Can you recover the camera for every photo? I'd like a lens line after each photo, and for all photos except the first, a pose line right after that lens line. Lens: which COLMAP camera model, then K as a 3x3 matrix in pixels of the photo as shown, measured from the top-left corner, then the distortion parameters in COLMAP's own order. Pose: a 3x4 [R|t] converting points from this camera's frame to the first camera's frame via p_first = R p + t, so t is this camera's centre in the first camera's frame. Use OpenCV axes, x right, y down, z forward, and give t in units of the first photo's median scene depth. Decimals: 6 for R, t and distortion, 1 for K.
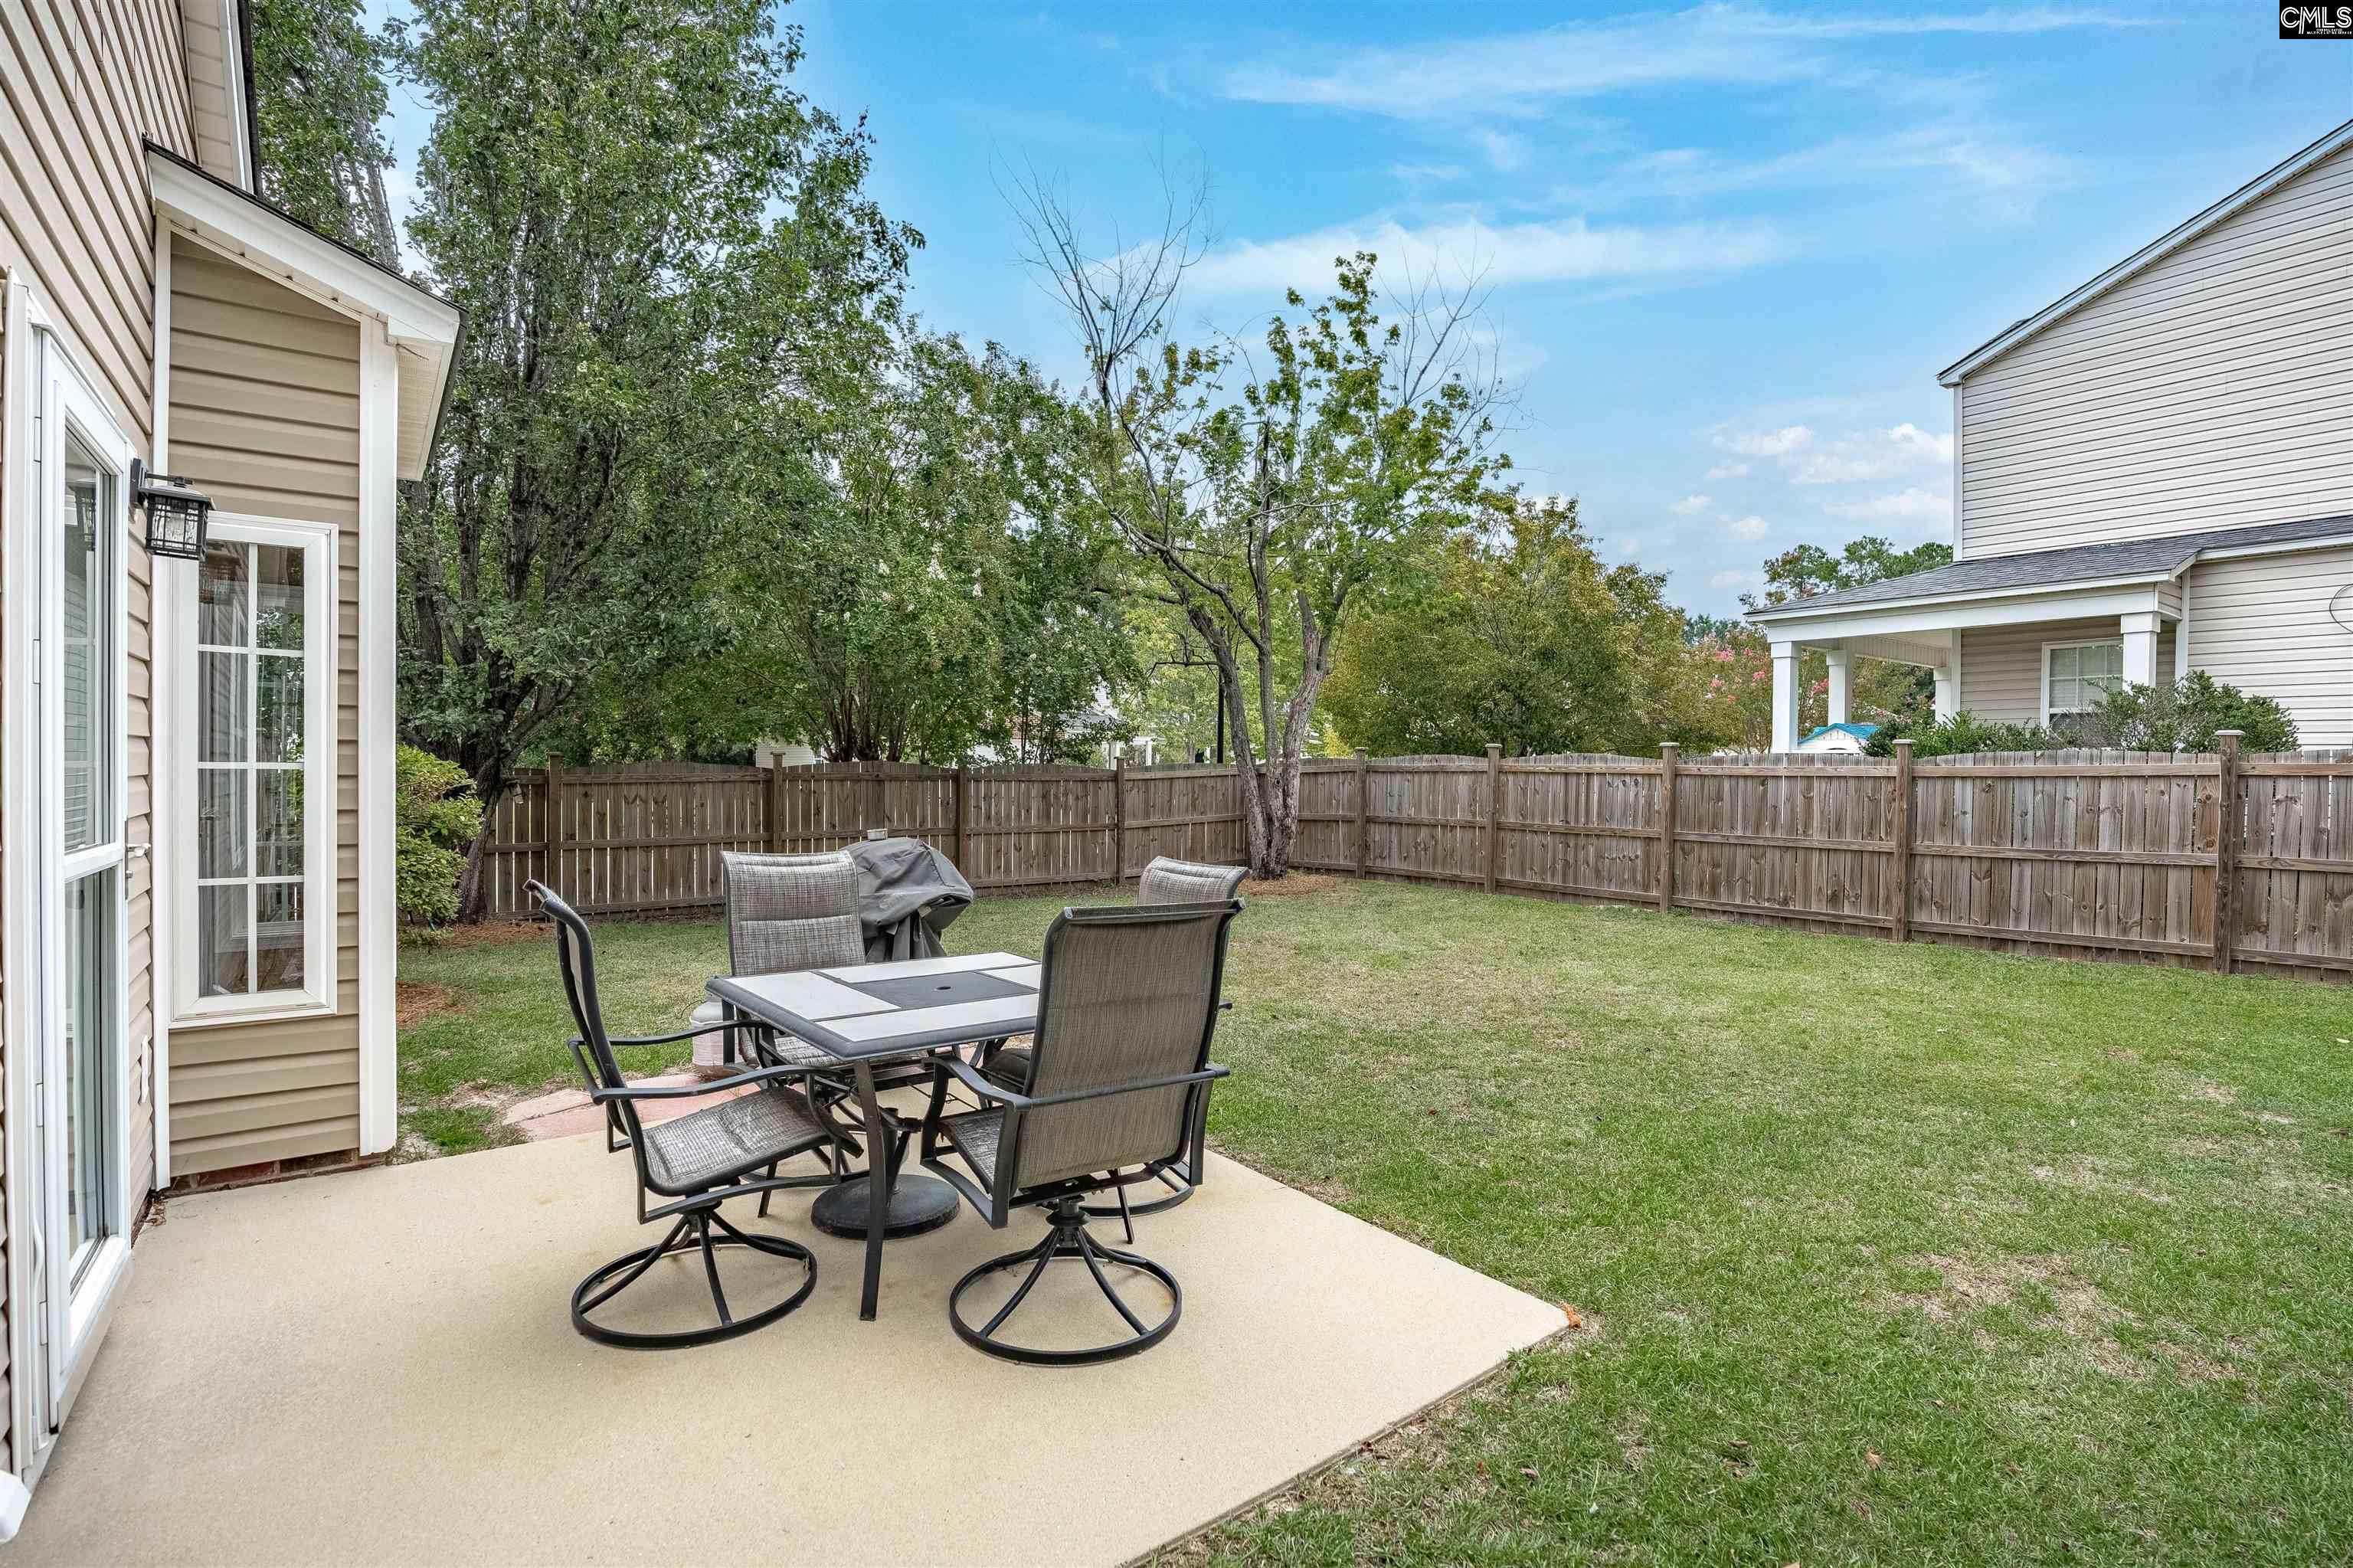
lens RADIAL K [[1091.8, 0, 1167.6], [0, 1091.8, 784.8], [0, 0, 1]] dist [-0.023419, 0.000026]
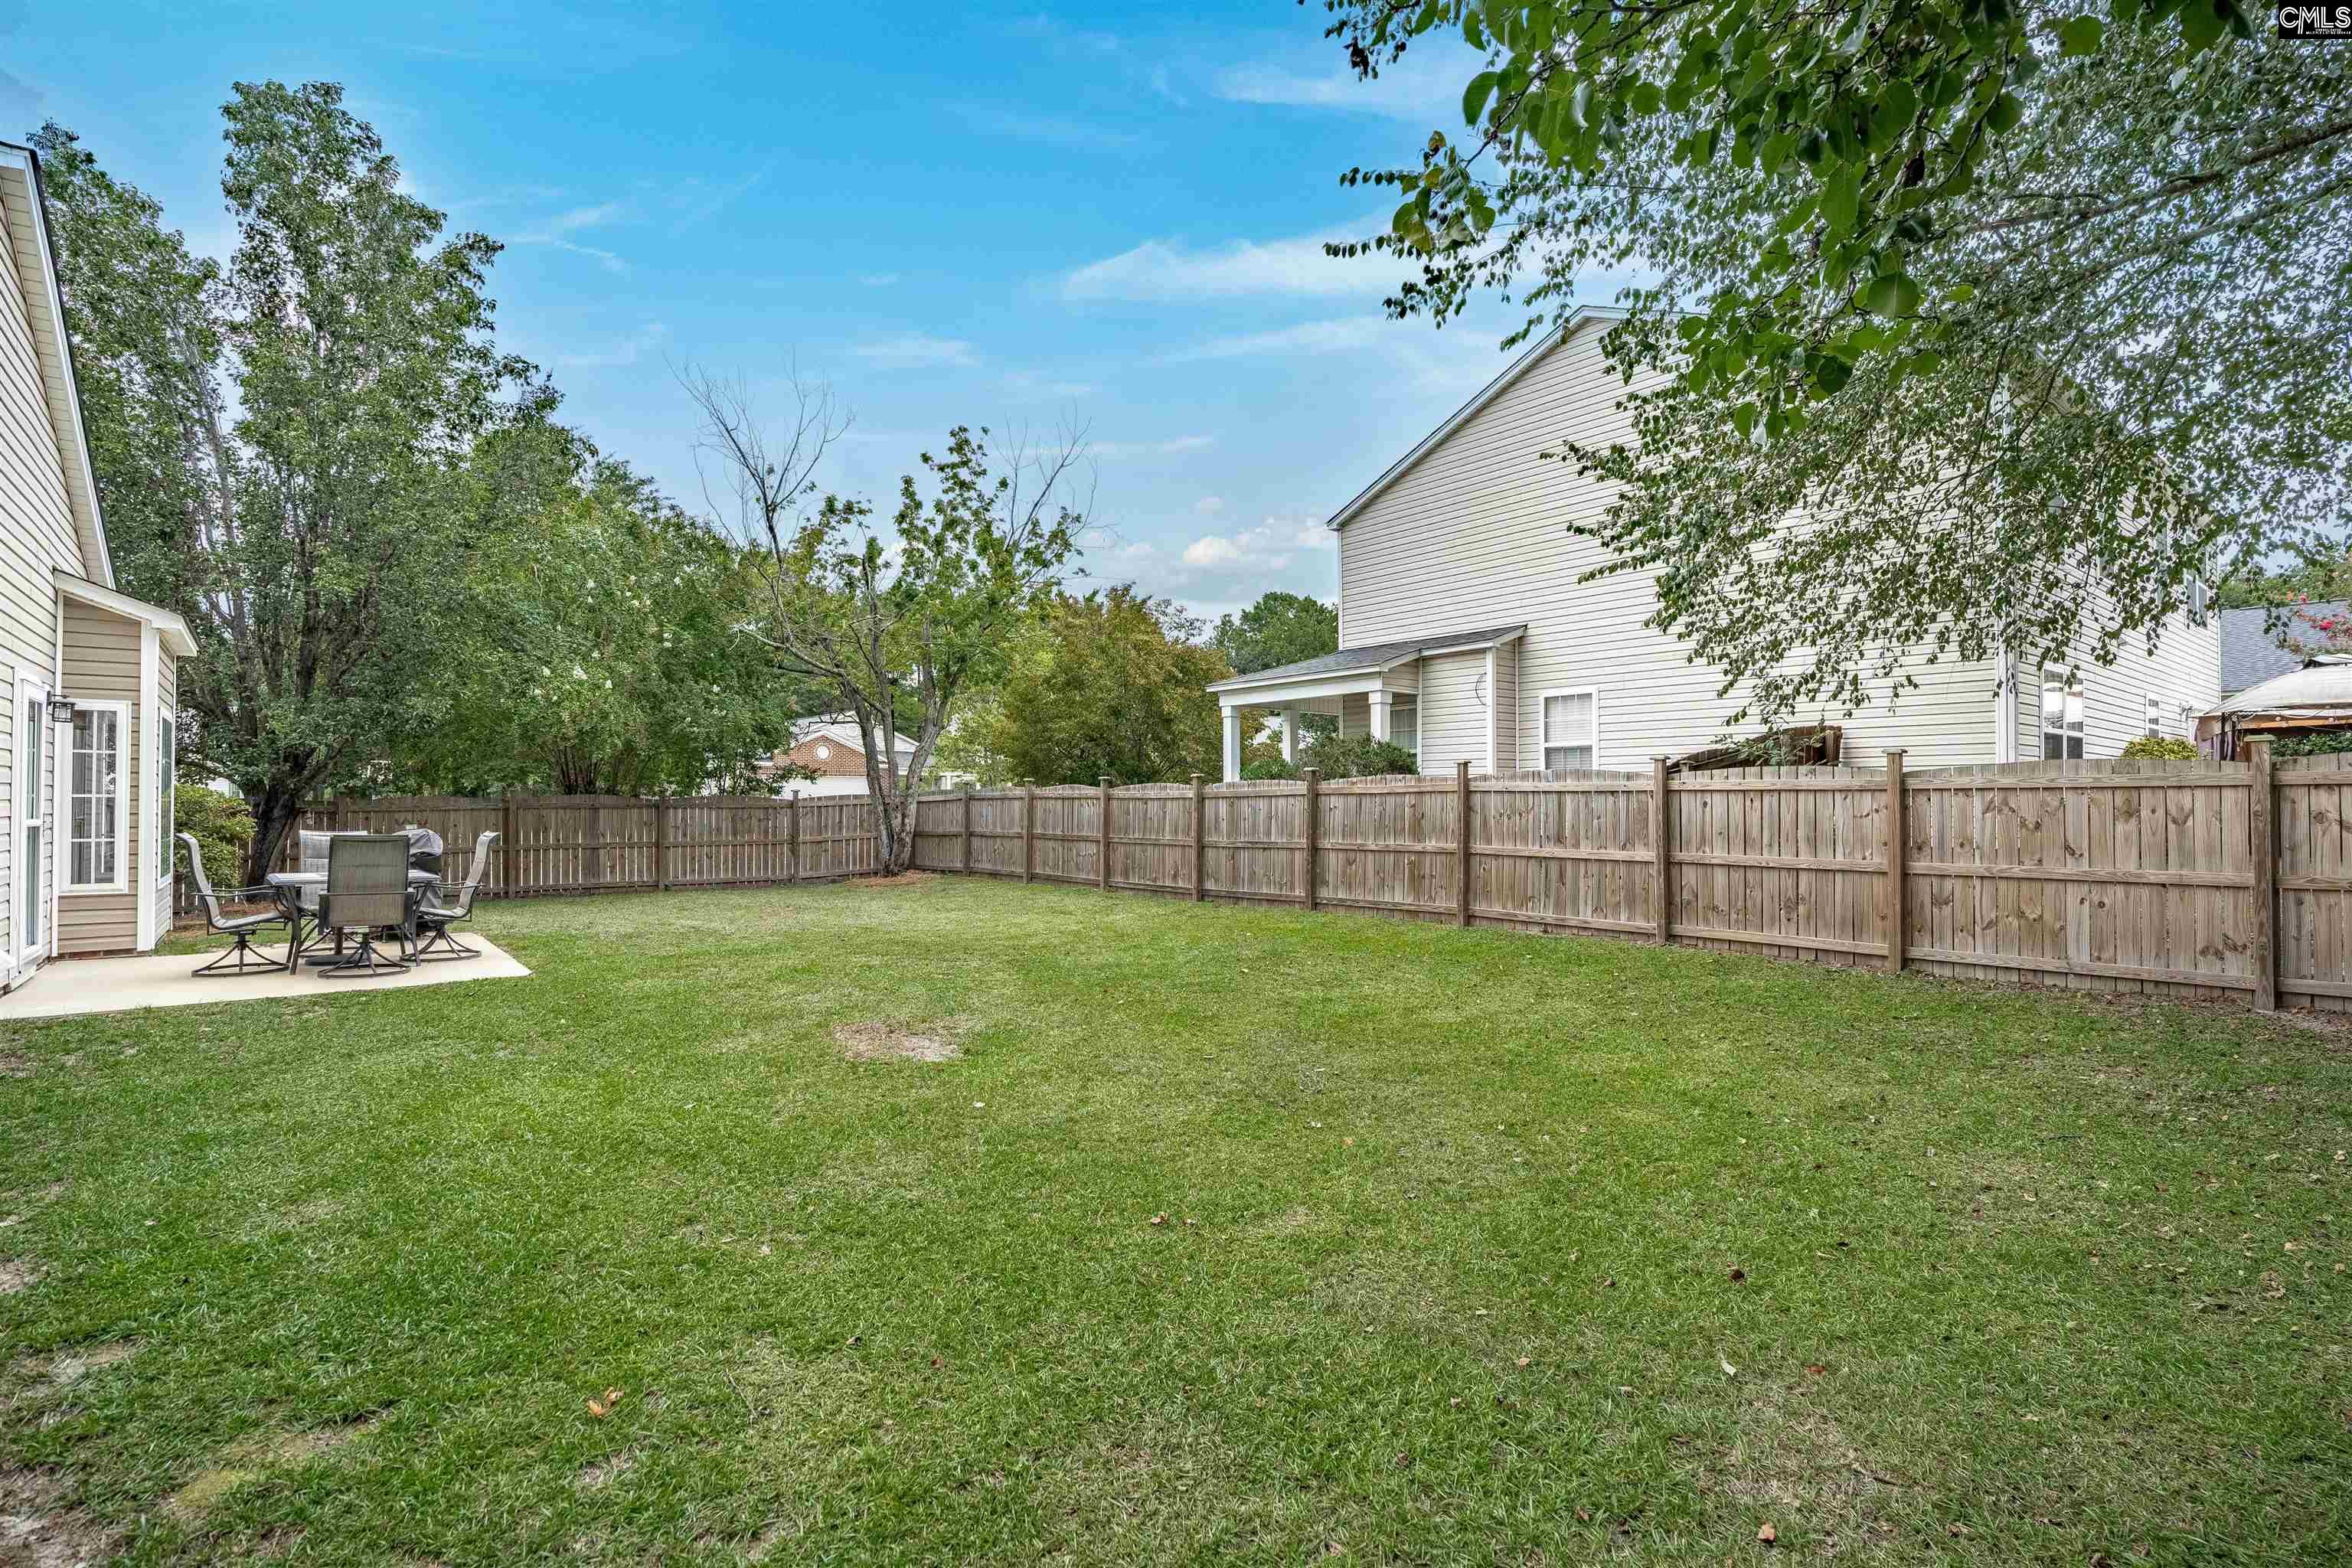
lens RADIAL K [[1091.3, 0, 1184.2], [0, 1091.3, 781.5], [0, 0, 1]] dist [-0.023419, 0.000026]
pose [[0.998788, -0.009700, 0.048246, 0.570630], [0.011304, 0.999388, -0.033096, 0.021581], [-0.047896, 0.033601, 0.998287, -0.585175]]
